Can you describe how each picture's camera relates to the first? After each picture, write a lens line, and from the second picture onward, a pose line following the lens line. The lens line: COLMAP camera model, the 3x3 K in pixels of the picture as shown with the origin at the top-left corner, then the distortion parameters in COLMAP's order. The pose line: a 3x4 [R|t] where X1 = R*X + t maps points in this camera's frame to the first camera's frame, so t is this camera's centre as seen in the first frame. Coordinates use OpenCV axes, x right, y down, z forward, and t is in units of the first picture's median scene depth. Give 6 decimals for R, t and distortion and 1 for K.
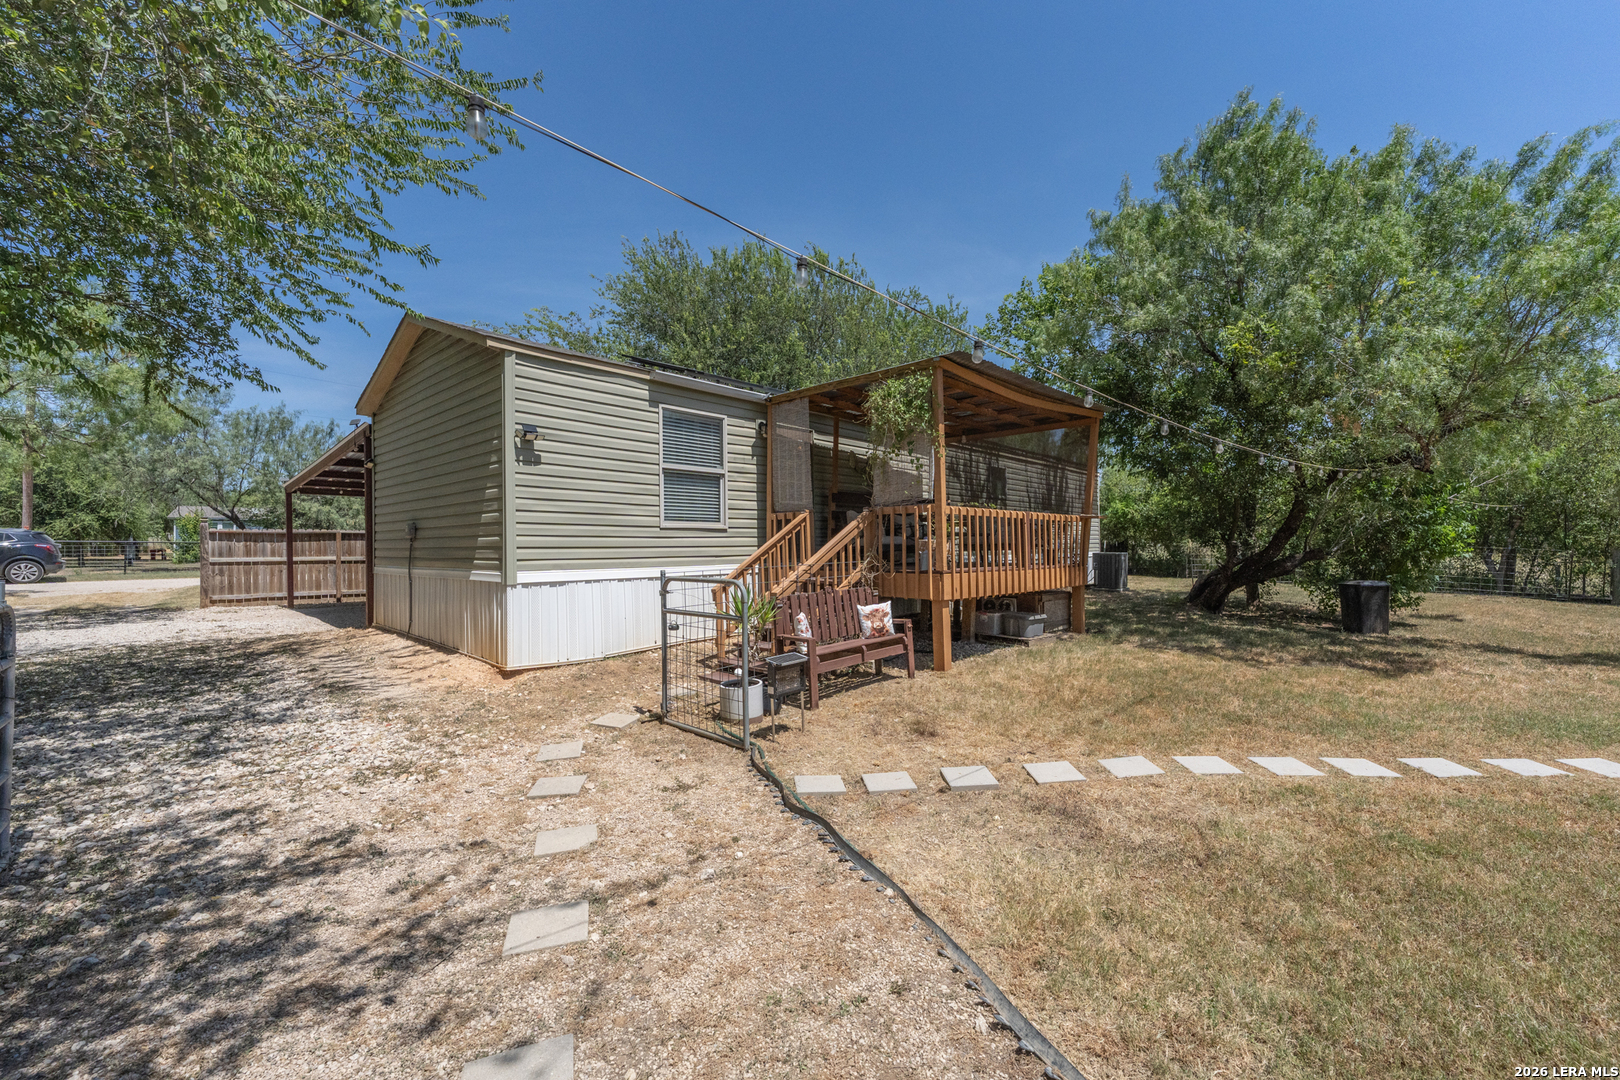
lens RADIAL K [[651.7, 0, 813.7], [0, 651.7, 544.0], [0, 0, 1]] dist [0.000010, -0.000035]
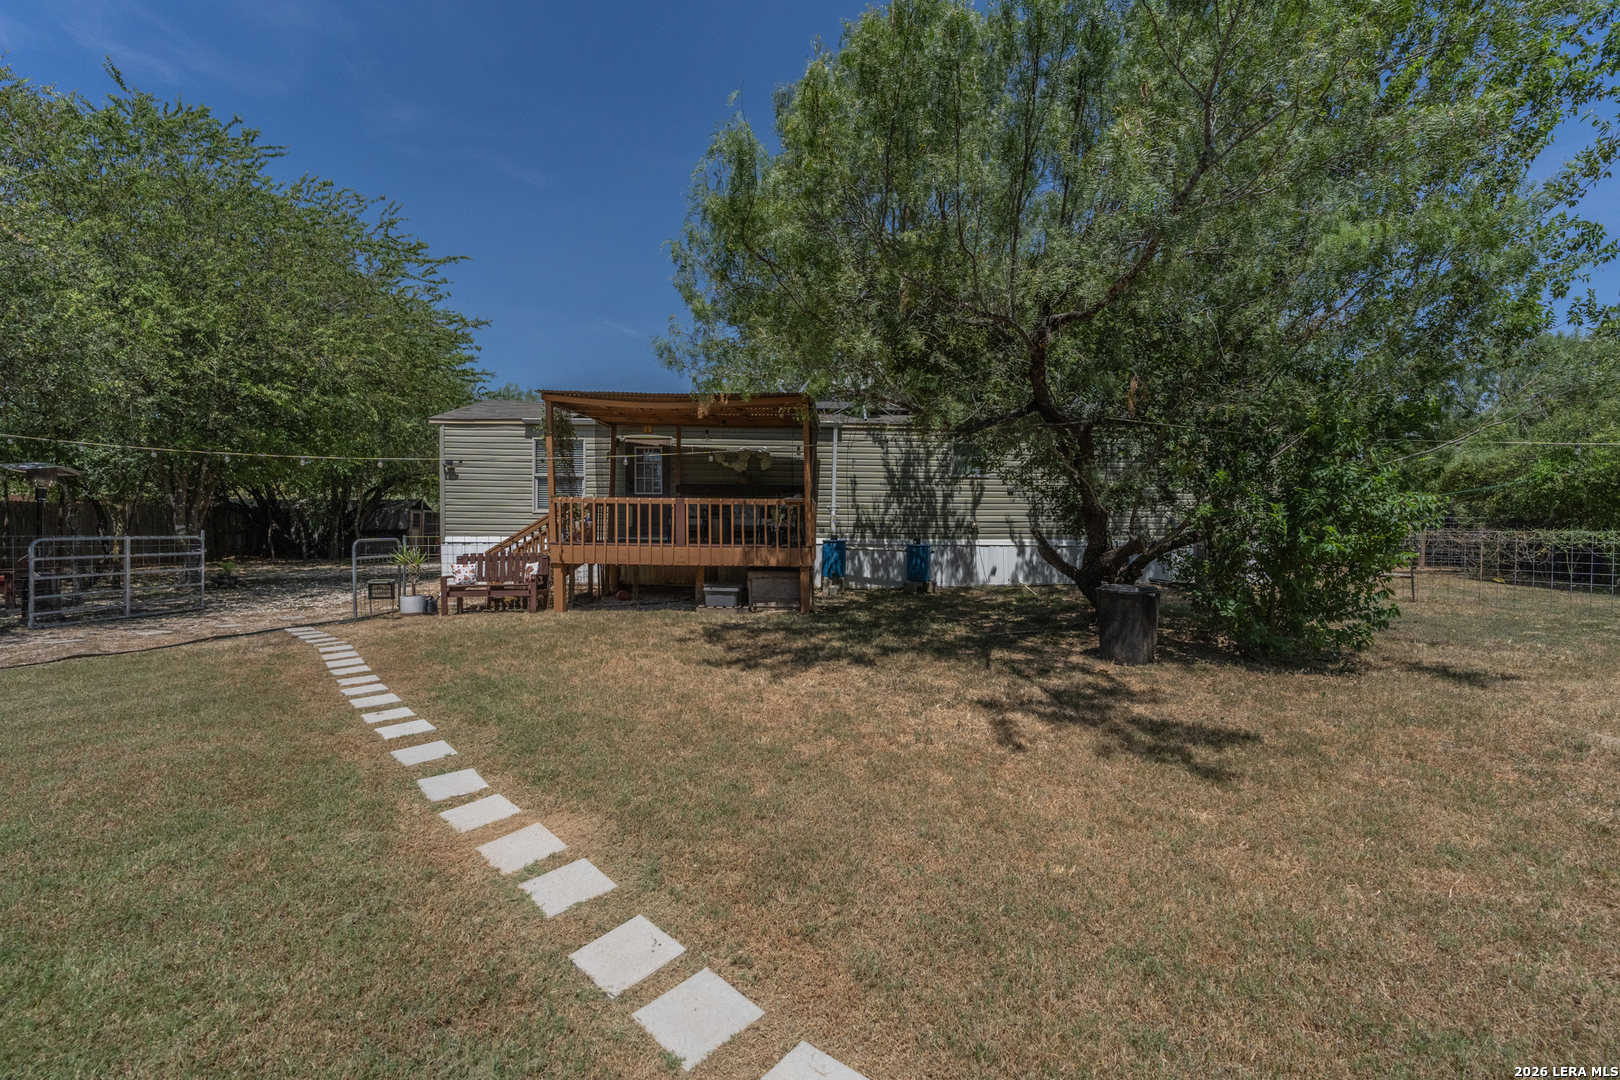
lens RADIAL K [[651.7, 0, 806.3], [0, 651.7, 534.8], [0, 0, 1]] dist [0.000010, -0.000035]
pose [[0.711274, 0.017231, -0.702703, 1.452316], [-0.007052, 0.999824, 0.017379, -0.005152], [0.702879, -0.007406, 0.711271, 0.361251]]
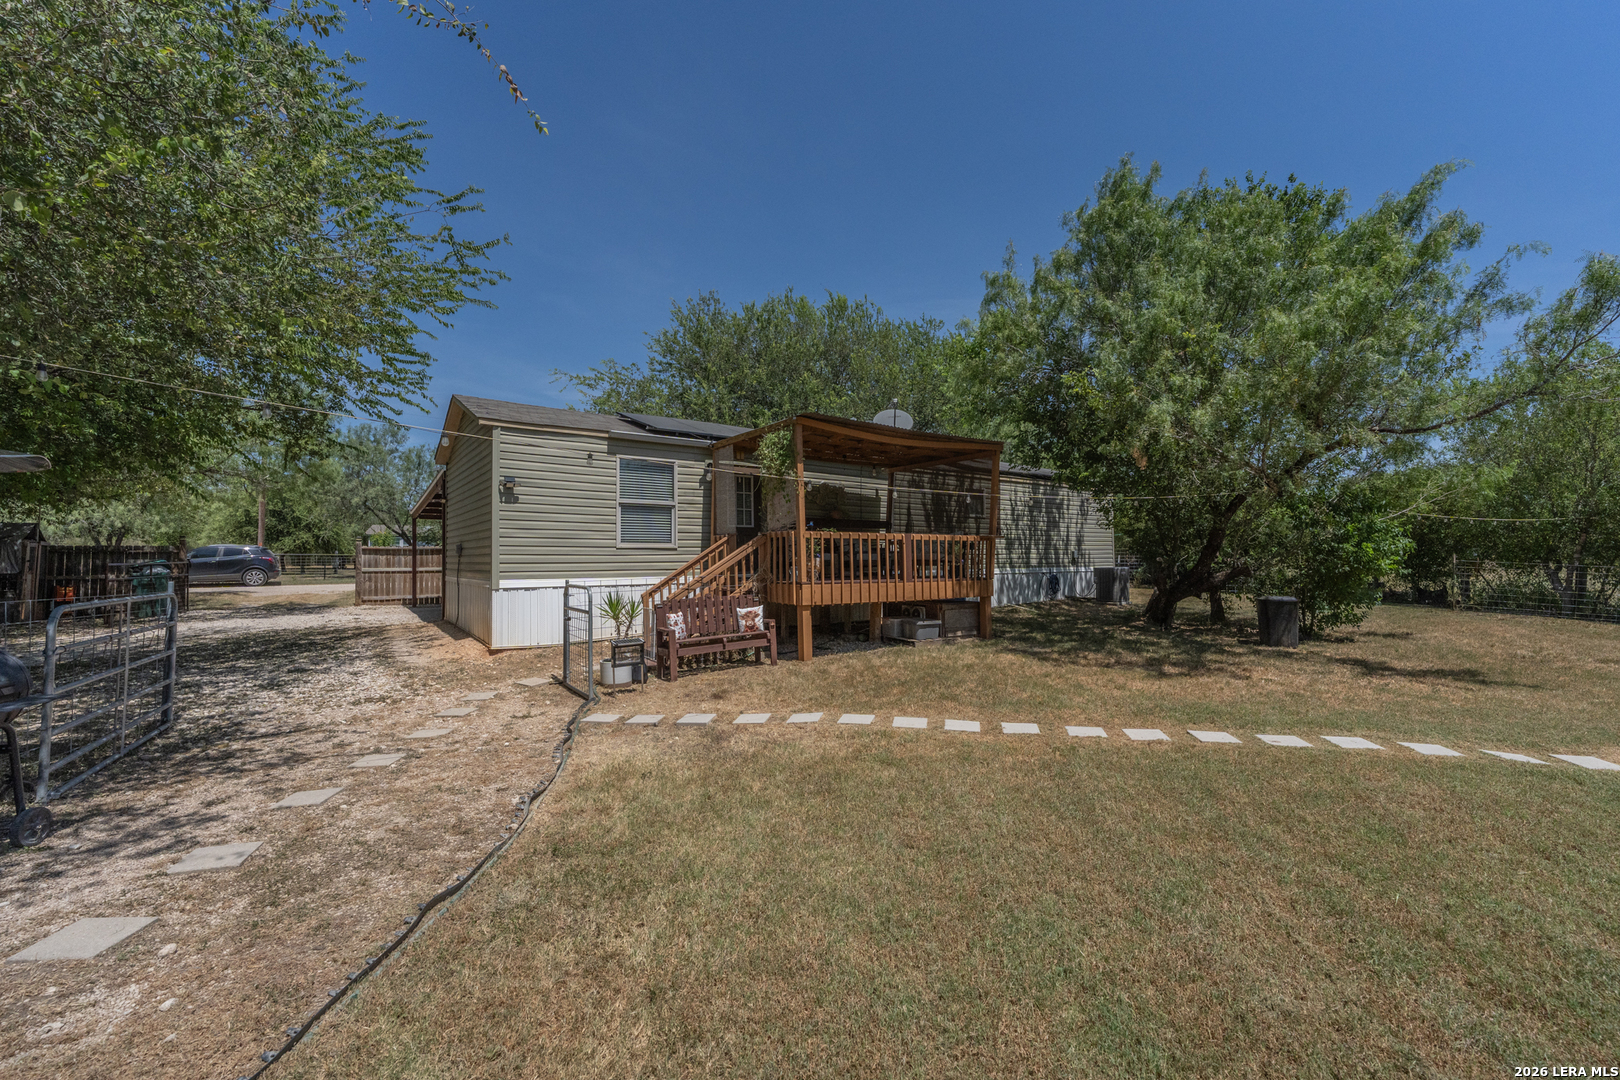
lens RADIAL K [[651.7, 0, 809.6], [0, 651.7, 545.9], [0, 0, 1]] dist [0.000010, -0.000035]
pose [[0.980535, -0.001455, -0.196341, 0.405715], [-0.001618, 0.999879, -0.015490, -0.008960], [0.196340, 0.015506, 0.980413, -0.218016]]
